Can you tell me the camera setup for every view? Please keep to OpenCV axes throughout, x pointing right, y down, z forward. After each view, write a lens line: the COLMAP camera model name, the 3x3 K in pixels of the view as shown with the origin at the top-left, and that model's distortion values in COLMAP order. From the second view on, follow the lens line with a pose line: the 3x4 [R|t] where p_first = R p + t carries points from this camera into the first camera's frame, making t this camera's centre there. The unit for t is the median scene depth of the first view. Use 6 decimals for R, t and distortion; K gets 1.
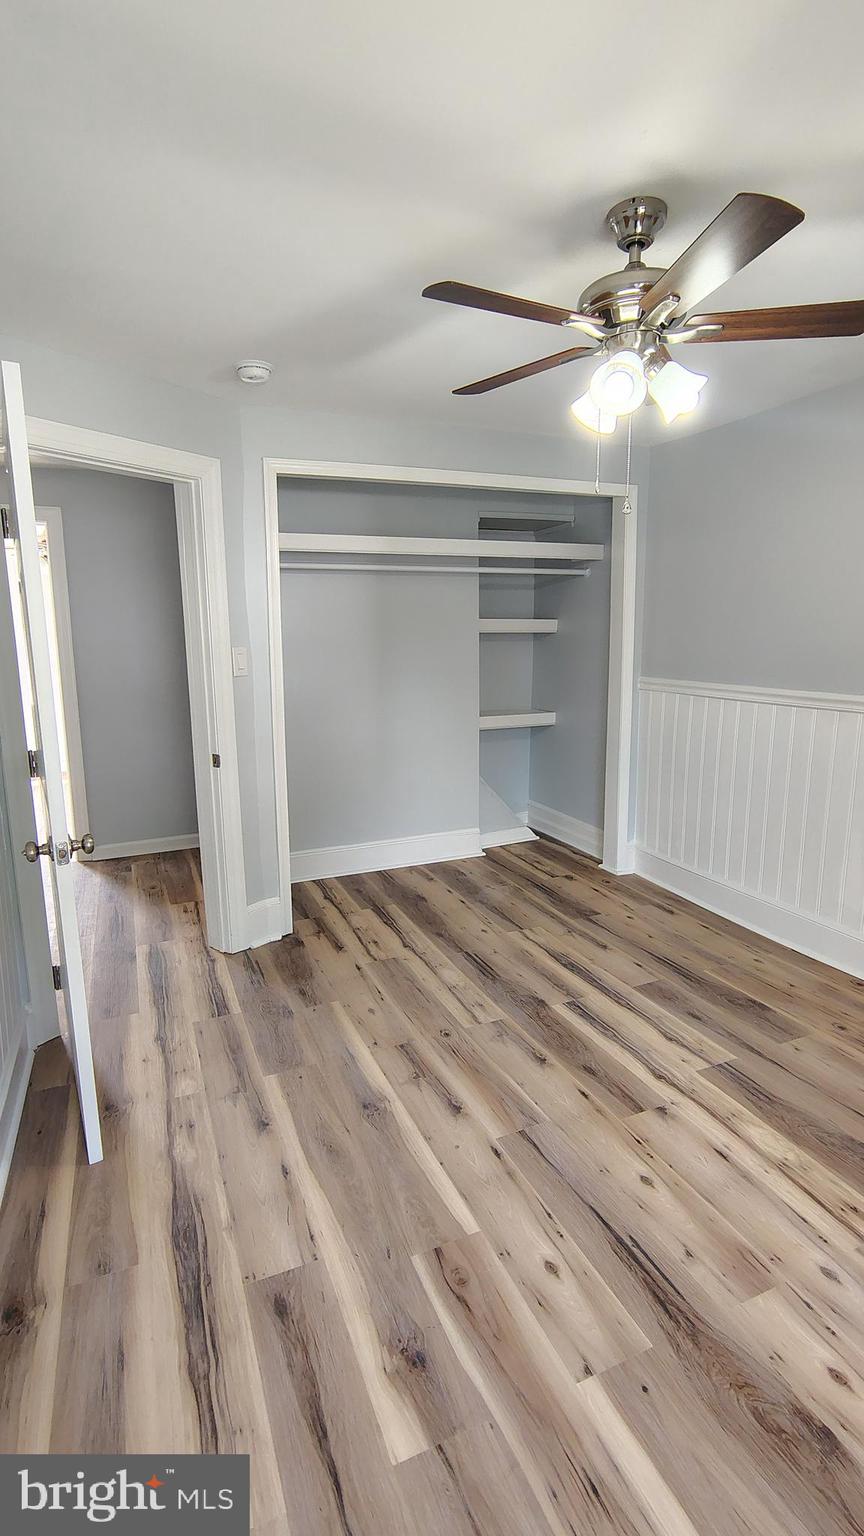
lens RADIAL K [[721.0, 0, 422.4], [0, 721.0, 765.6], [0, 0, 1]] dist [-0.000882, 0.001111]
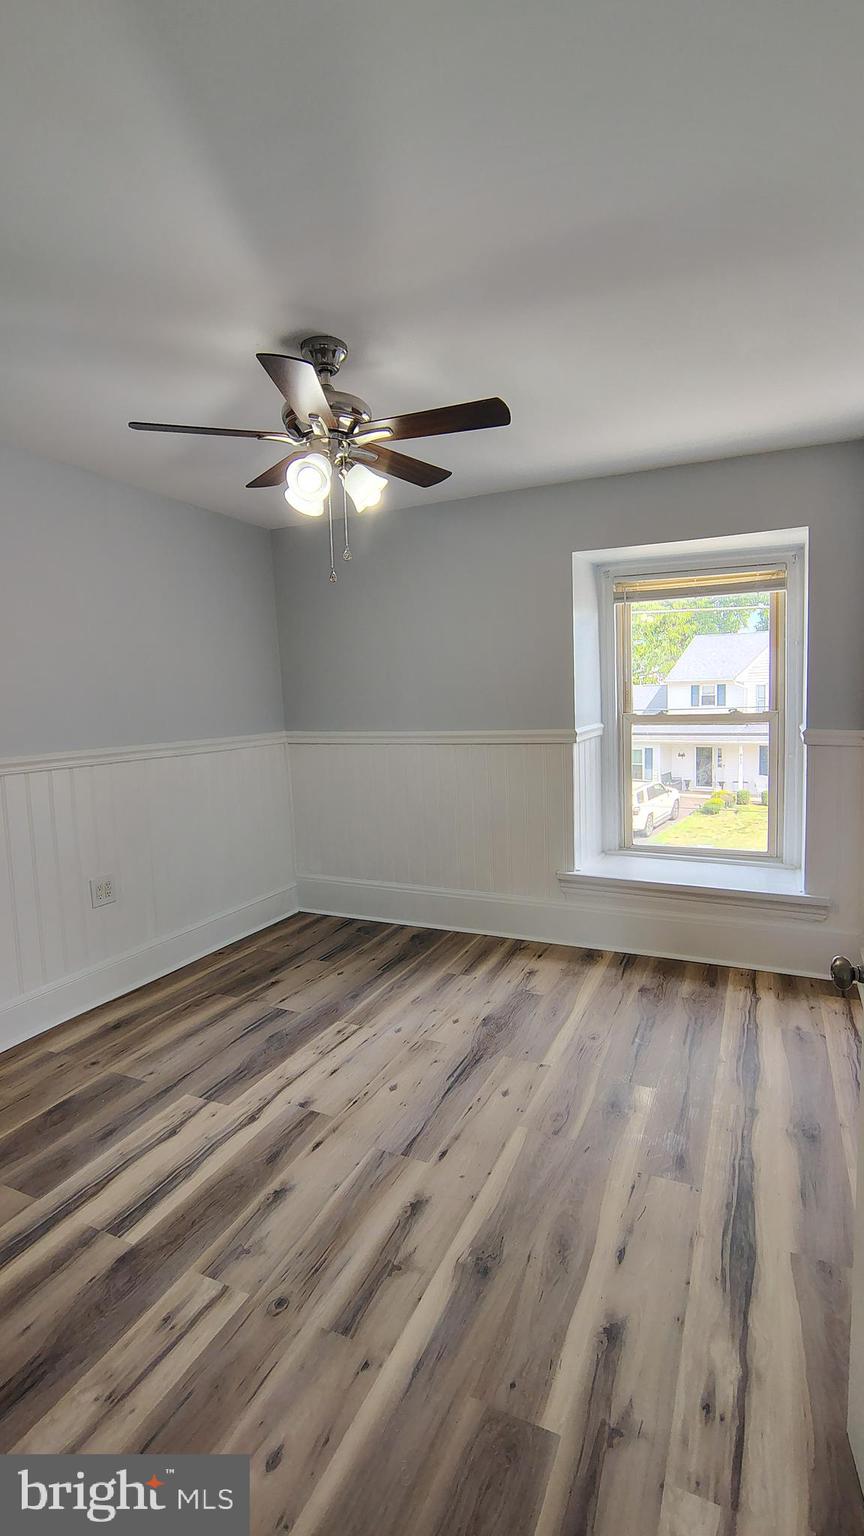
lens RADIAL K [[721.0, 0, 420.5], [0, 721.0, 767.3], [0, 0, 1]] dist [-0.000882, 0.001111]
pose [[-0.667271, -0.042398, 0.743608, -0.586913], [0.164251, 0.965423, 0.202435, -0.222095], [-0.726479, 0.257218, -0.637234, 1.404394]]
